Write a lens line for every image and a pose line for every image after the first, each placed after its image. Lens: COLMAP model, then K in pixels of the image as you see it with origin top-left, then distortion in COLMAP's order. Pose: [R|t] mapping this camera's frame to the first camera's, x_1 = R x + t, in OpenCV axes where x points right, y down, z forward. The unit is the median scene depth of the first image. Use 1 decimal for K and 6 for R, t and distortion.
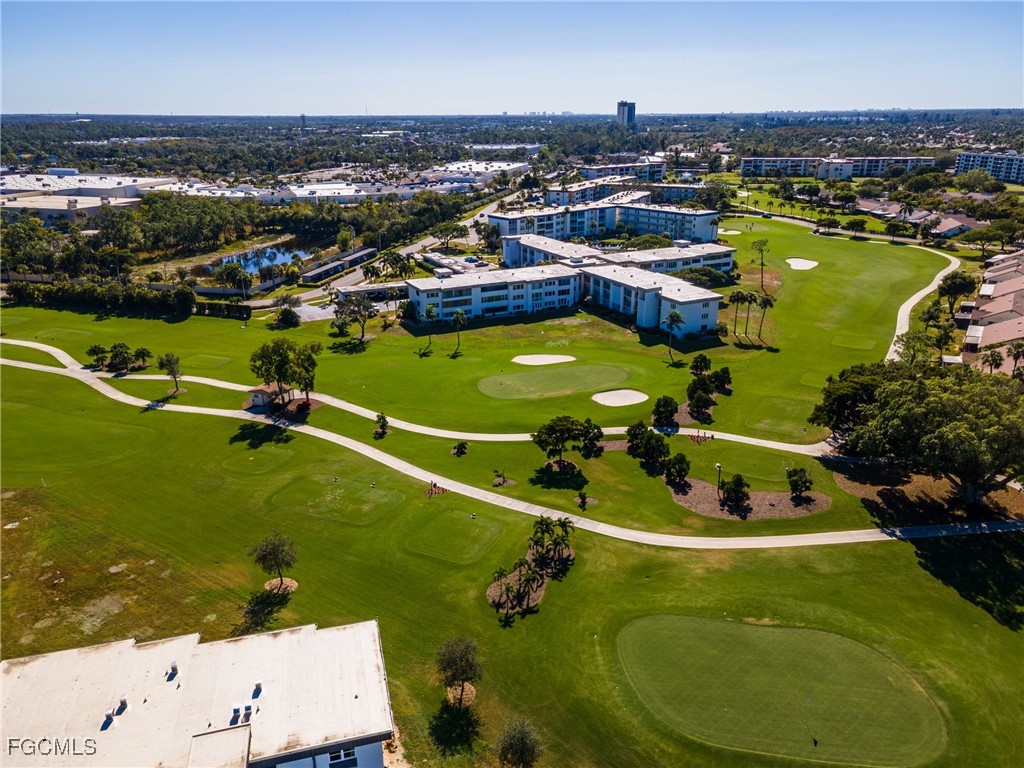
lens RADIAL K [[737.0, 0, 512.0], [0, 737.0, 384.0], [0, 0, 1]] dist [0.060808, 0.001046]
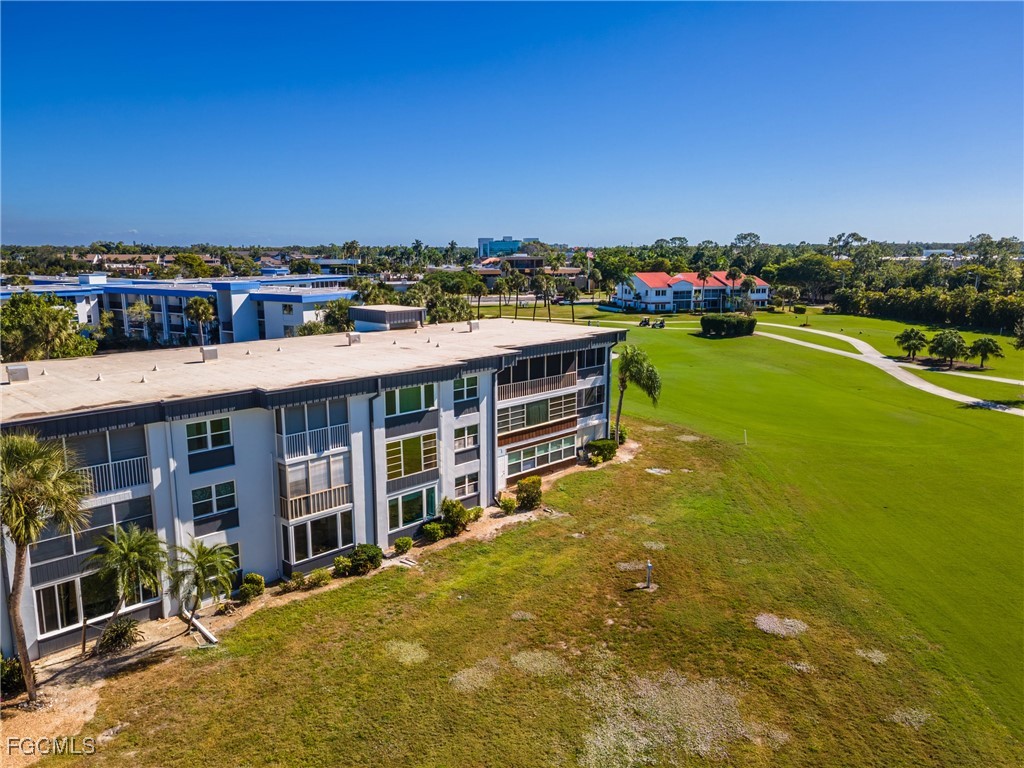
lens RADIAL K [[737.0, 0, 512.0], [0, 737.0, 384.0], [0, 0, 1]] dist [0.060808, 0.001046]
pose [[0.511150, 0.146699, -0.846879, -0.278643], [-0.287230, 0.957833, -0.007445, 0.157405], [0.810077, 0.247055, 0.531733, 0.614579]]
